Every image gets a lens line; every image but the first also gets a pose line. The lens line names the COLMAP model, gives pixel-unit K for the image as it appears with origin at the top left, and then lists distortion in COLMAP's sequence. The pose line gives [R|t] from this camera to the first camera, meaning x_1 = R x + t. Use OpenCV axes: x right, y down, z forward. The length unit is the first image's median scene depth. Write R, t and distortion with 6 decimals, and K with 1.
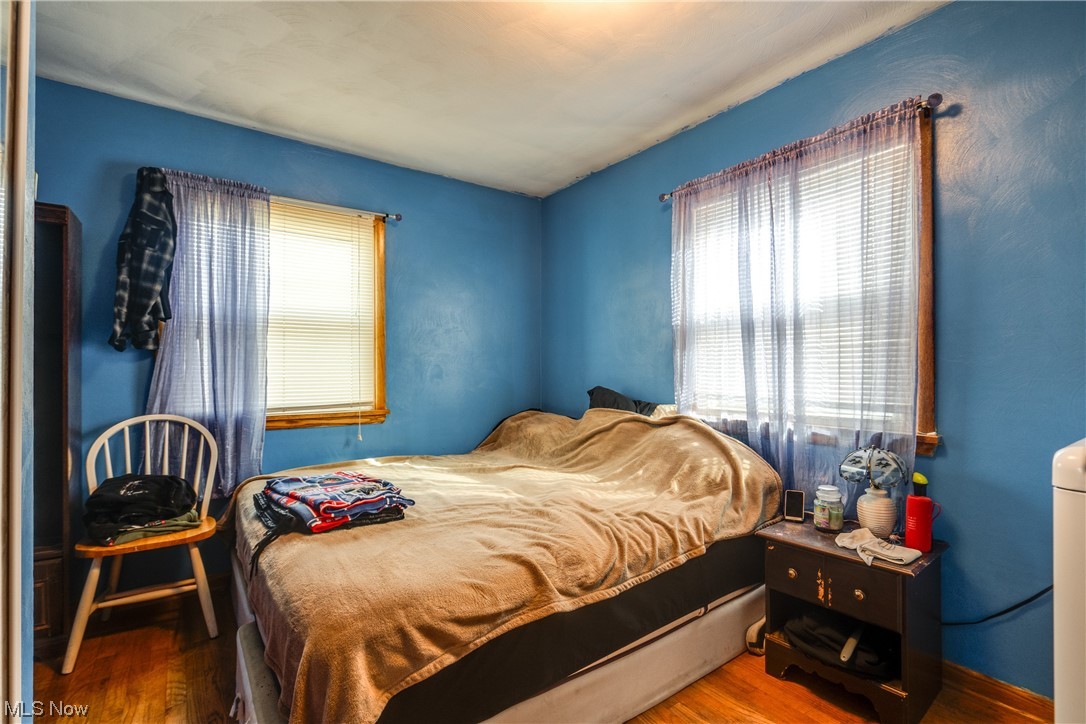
lens RADIAL K [[490.7, 0, 537.3], [0, 490.7, 362.4], [0, 0, 1]] dist [-0.007799, 0.000356]
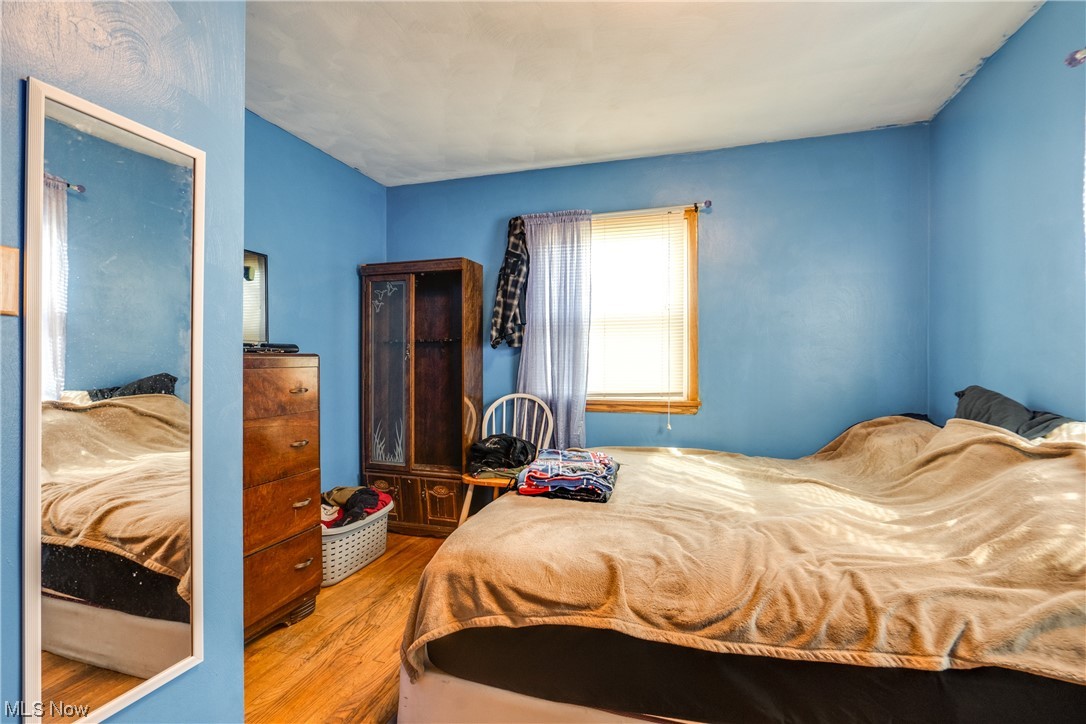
lens RADIAL K [[496.0, 0, 545.0], [0, 496.0, 353.7], [0, 0, 1]] dist [-0.004574, 0.000475]
pose [[0.616552, -0.012565, -0.787214, 0.394327], [0.013821, 0.999891, -0.005135, 0.001582], [0.787193, -0.007714, 0.616659, 0.193687]]
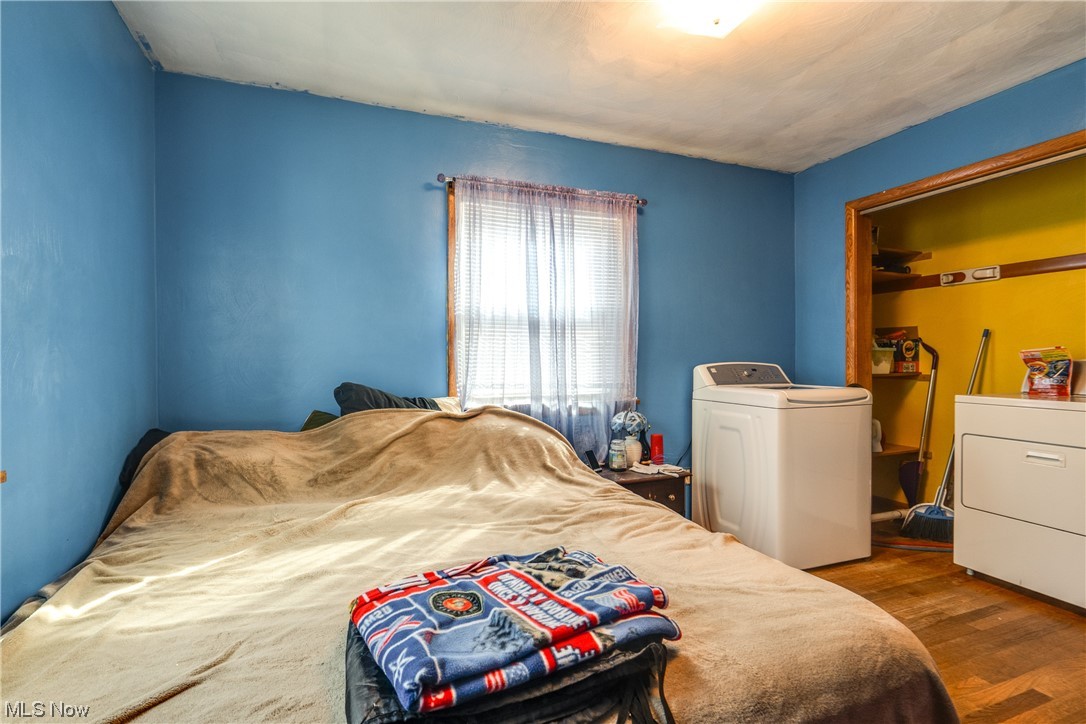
lens RADIAL K [[490.7, 0, 537.3], [0, 490.7, 362.4], [0, 0, 1]] dist [-0.007799, 0.000356]
pose [[0.276241, -0.006957, 0.961063, -0.719909], [-0.012058, 0.999870, 0.010704, 0.006083], [-0.961013, -0.014546, 0.276121, 0.675753]]
